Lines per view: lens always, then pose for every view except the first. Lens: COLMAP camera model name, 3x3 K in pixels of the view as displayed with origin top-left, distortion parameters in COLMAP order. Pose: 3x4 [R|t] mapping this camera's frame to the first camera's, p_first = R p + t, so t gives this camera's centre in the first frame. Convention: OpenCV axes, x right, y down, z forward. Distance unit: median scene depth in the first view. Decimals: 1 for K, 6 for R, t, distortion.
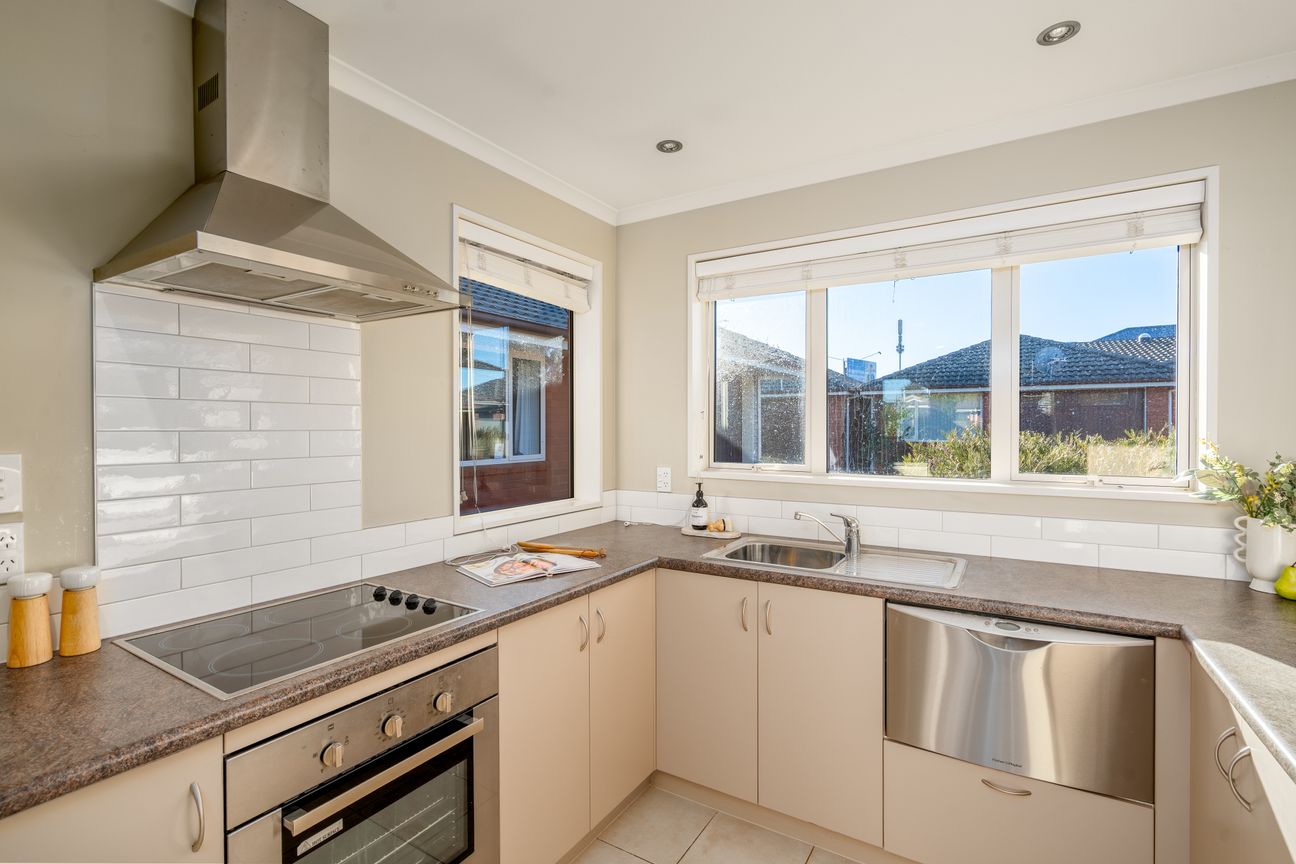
lens RADIAL K [[575.4, 0, 648.0], [0, 575.4, 432.0], [0, 0, 1]] dist [-0.004311, 0.001126]
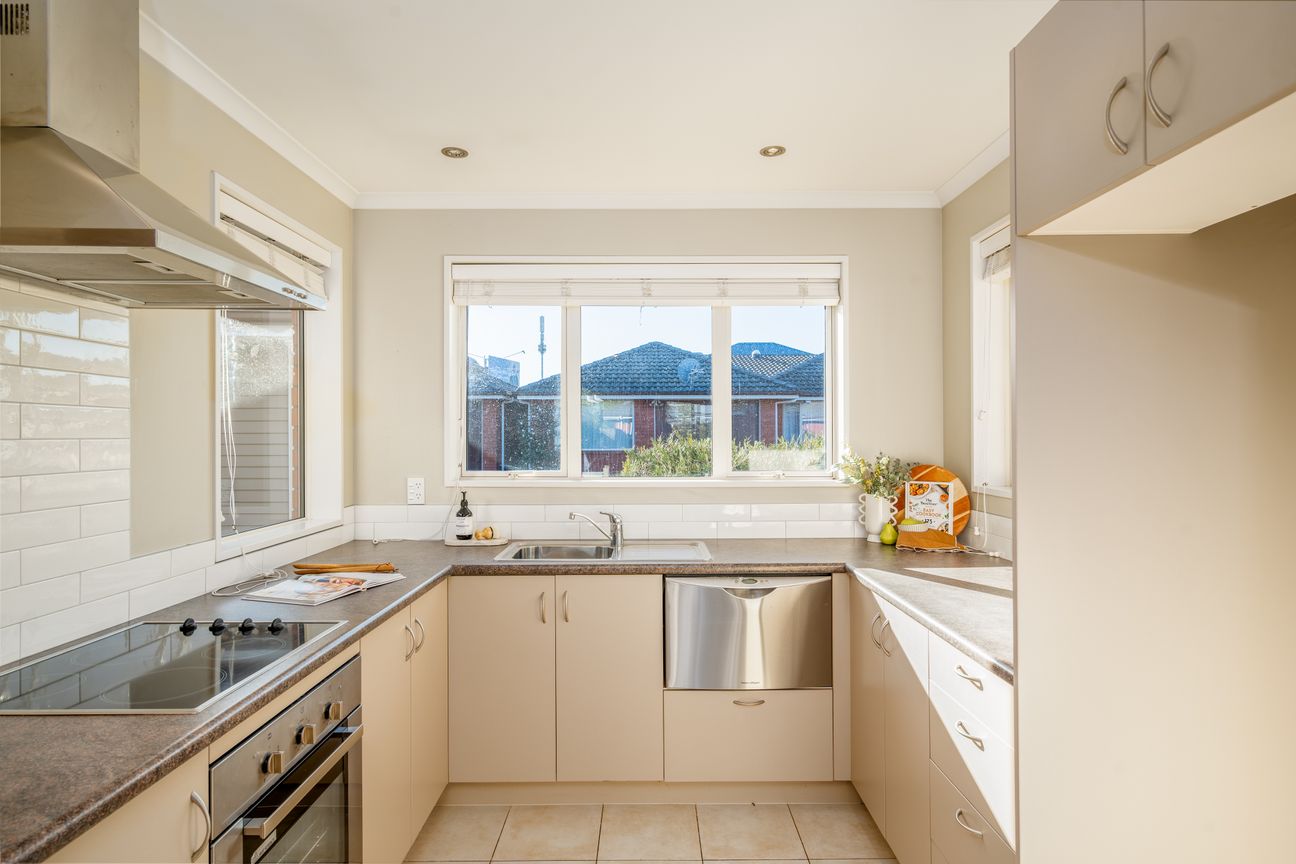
lens RADIAL K [[672.5, 0, 648.0], [0, 672.5, 432.0], [0, 0, 1]] dist [0.004654, 0.000657]
pose [[0.852271, 0.001041, 0.523100, -0.312926], [0.006003, 0.999913, -0.011770, 0.002968], [-0.523066, 0.013171, 0.852190, -0.177495]]
